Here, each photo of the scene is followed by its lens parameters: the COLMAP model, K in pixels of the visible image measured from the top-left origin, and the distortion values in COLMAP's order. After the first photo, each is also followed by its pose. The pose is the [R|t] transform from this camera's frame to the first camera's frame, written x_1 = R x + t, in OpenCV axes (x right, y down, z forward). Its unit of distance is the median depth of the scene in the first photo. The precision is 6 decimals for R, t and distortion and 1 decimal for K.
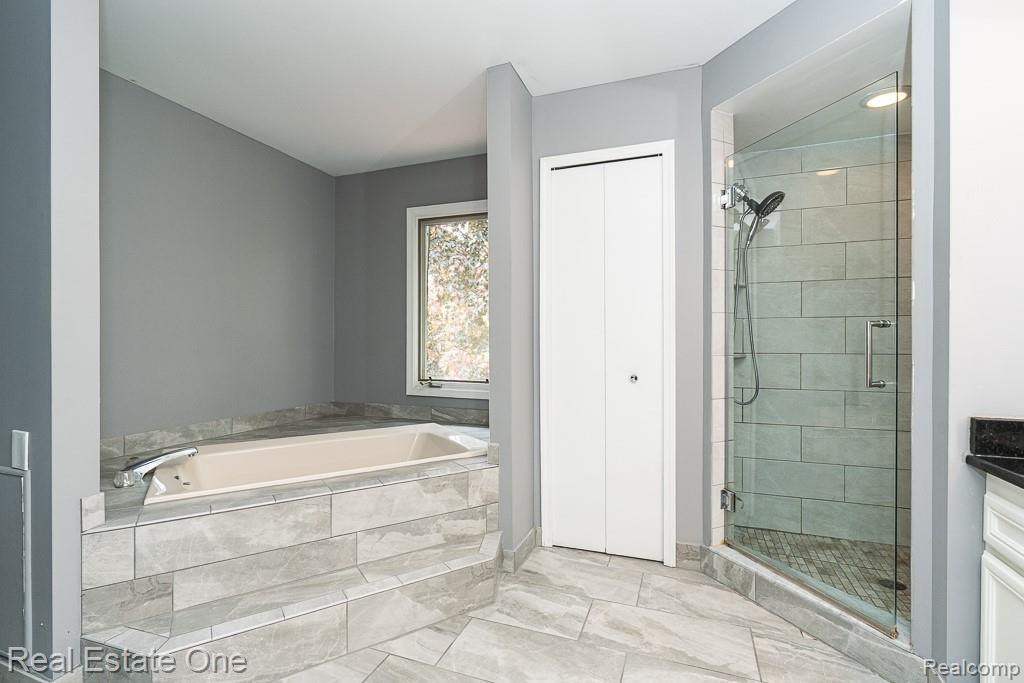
lens RADIAL K [[467.4, 0, 514.4], [0, 467.4, 343.6], [0, 0, 1]] dist [-0.002396, 0.000553]
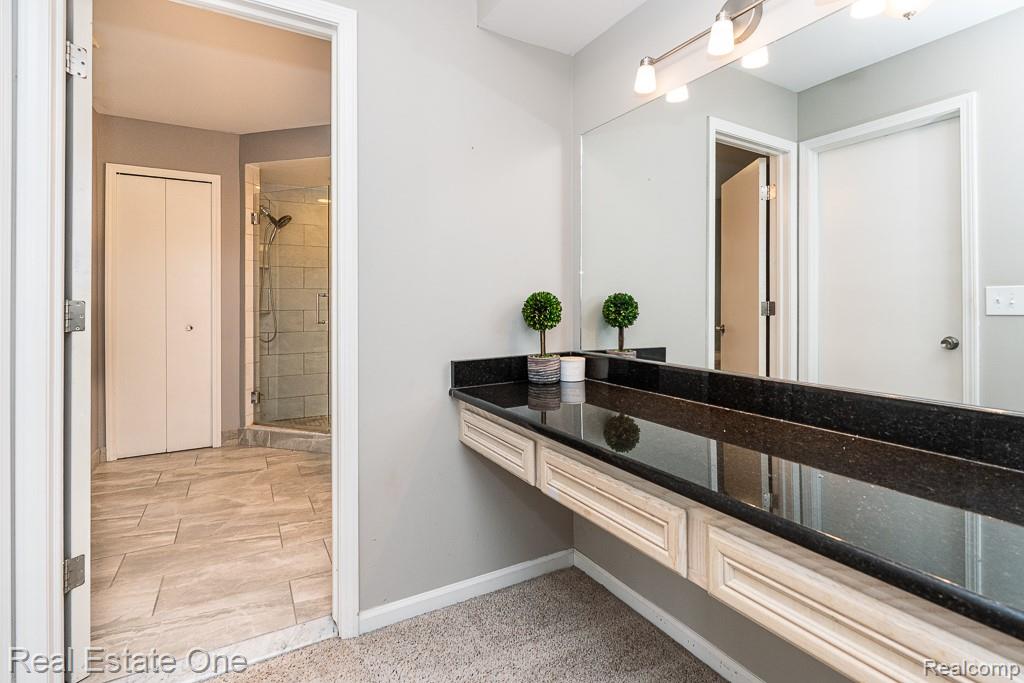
lens RADIAL K [[467.4, 0, 512.8], [0, 467.4, 301.9], [0, 0, 1]] dist [-0.002396, 0.000553]
pose [[0.618124, 0.001268, 0.786080, -0.293218], [0.000652, 0.999998, -0.002125, -0.006728], [-0.786080, 0.001826, 0.618122, -0.768543]]
